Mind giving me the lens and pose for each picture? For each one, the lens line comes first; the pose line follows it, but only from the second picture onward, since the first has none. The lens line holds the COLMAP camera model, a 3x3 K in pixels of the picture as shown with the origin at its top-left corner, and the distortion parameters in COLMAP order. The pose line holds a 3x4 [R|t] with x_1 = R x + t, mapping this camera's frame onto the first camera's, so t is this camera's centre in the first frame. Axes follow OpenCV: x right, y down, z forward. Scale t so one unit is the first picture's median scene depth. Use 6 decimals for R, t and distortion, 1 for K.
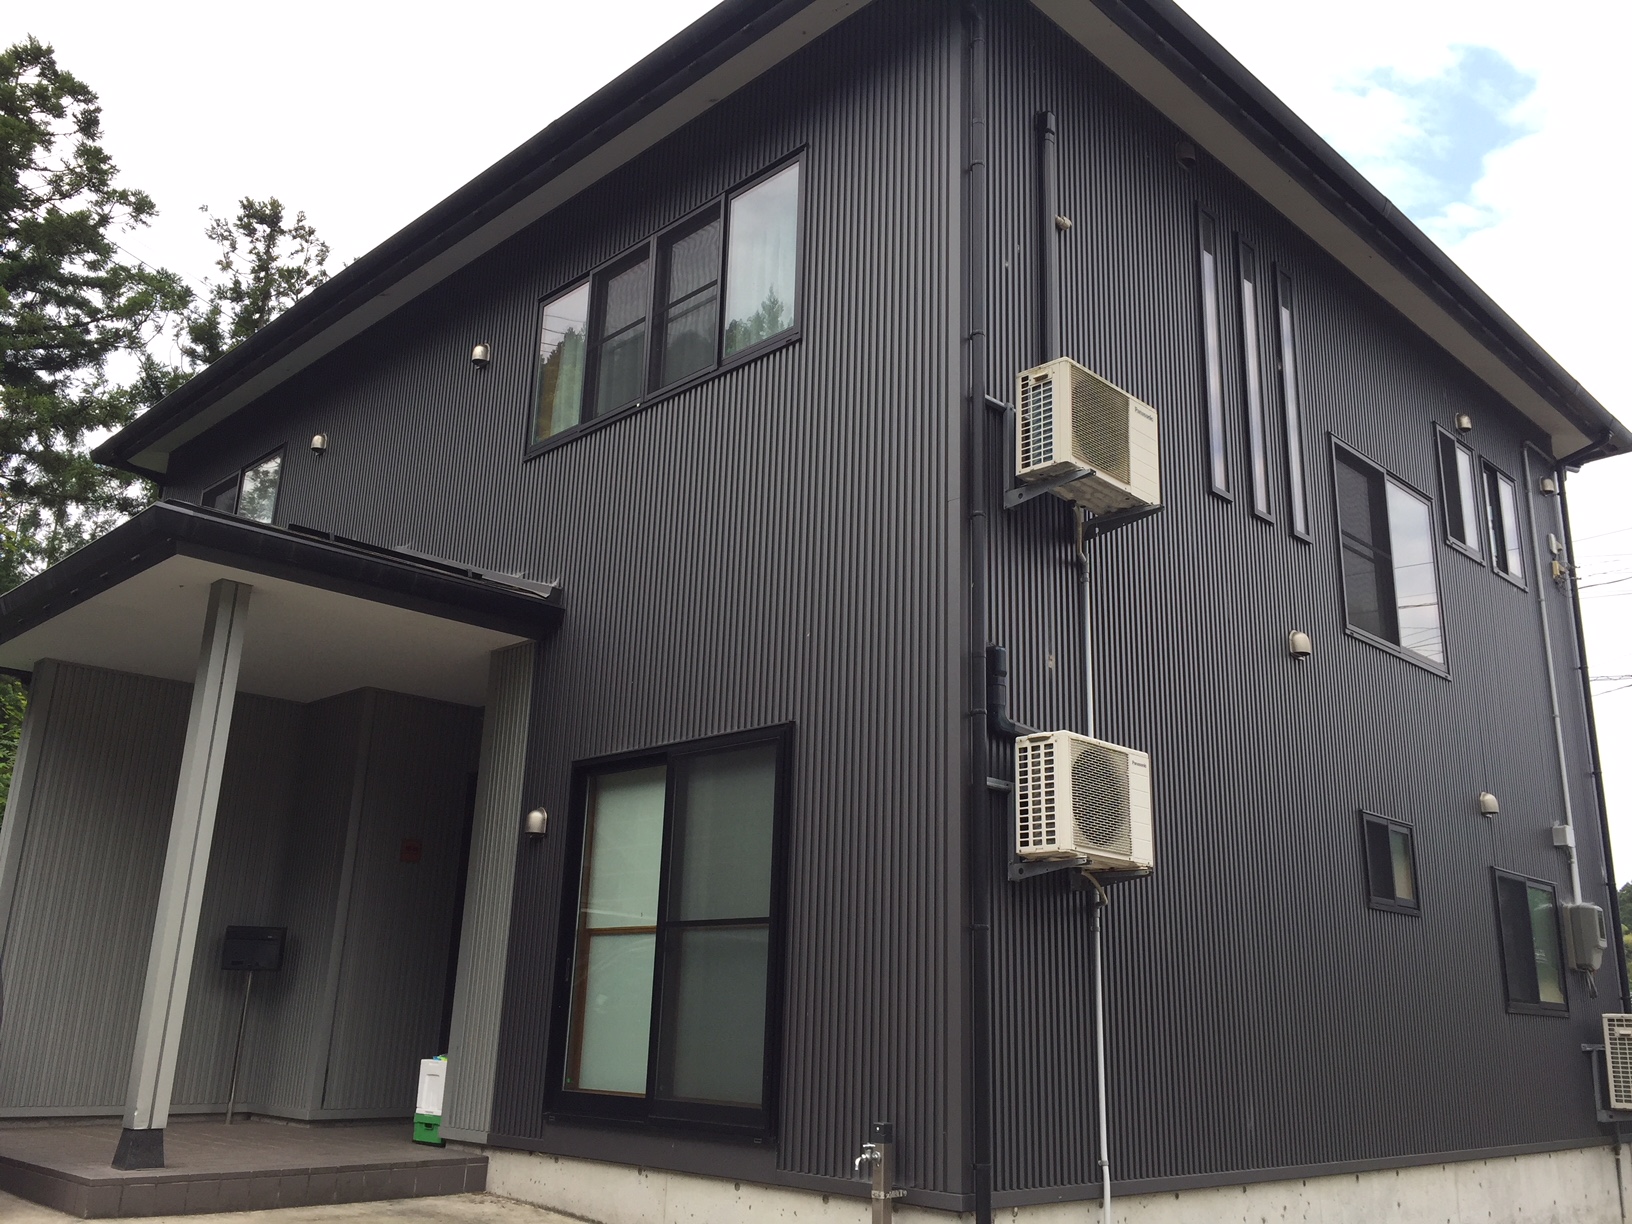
lens RADIAL K [[1394.4, 0, 816.0], [0, 1394.4, 612.0], [0, 0, 1]] dist [0.093437, -0.149602]
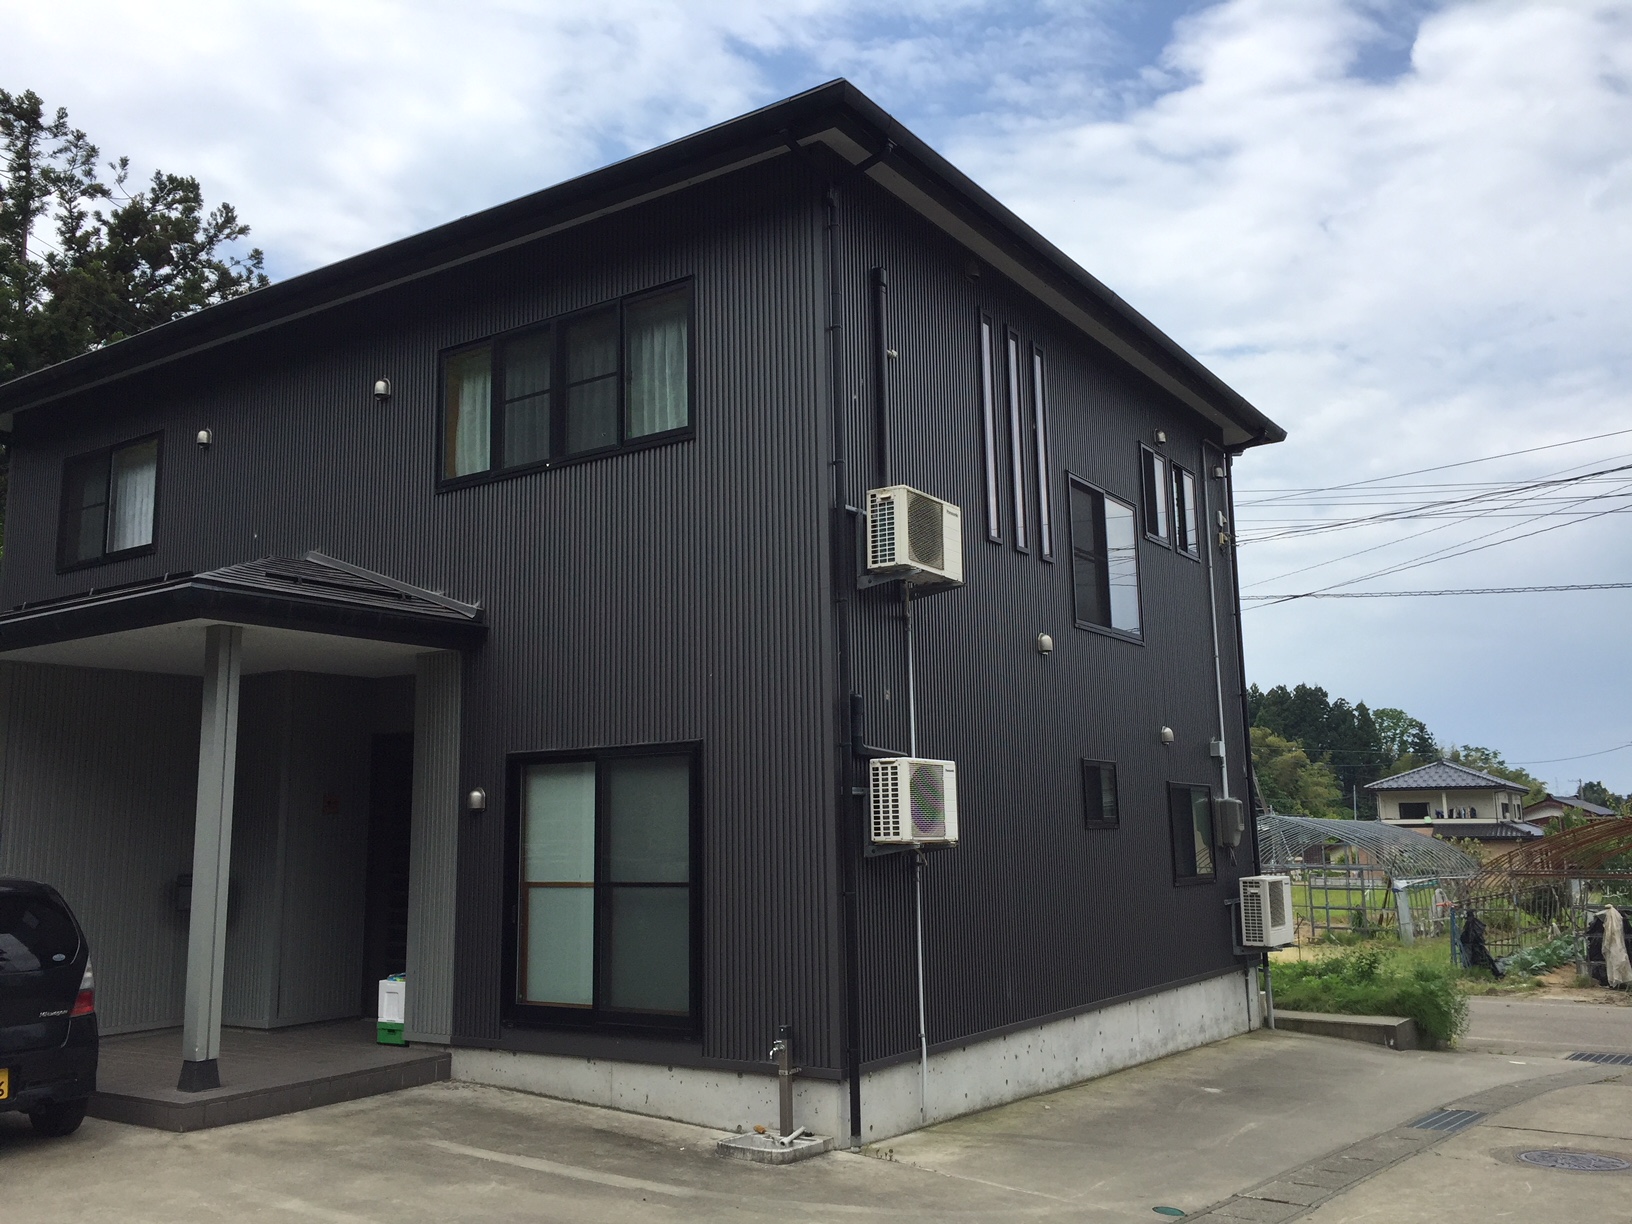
lens RADIAL K [[1380.0, 0, 816.0], [0, 1380.0, 612.0], [0, 0, 1]] dist [0.040086, -0.036390]
pose [[0.980699, -0.016105, 0.194859, -0.153425], [-0.007499, 0.992770, 0.119796, -0.190396], [-0.195380, -0.118945, 0.973488, -0.292107]]
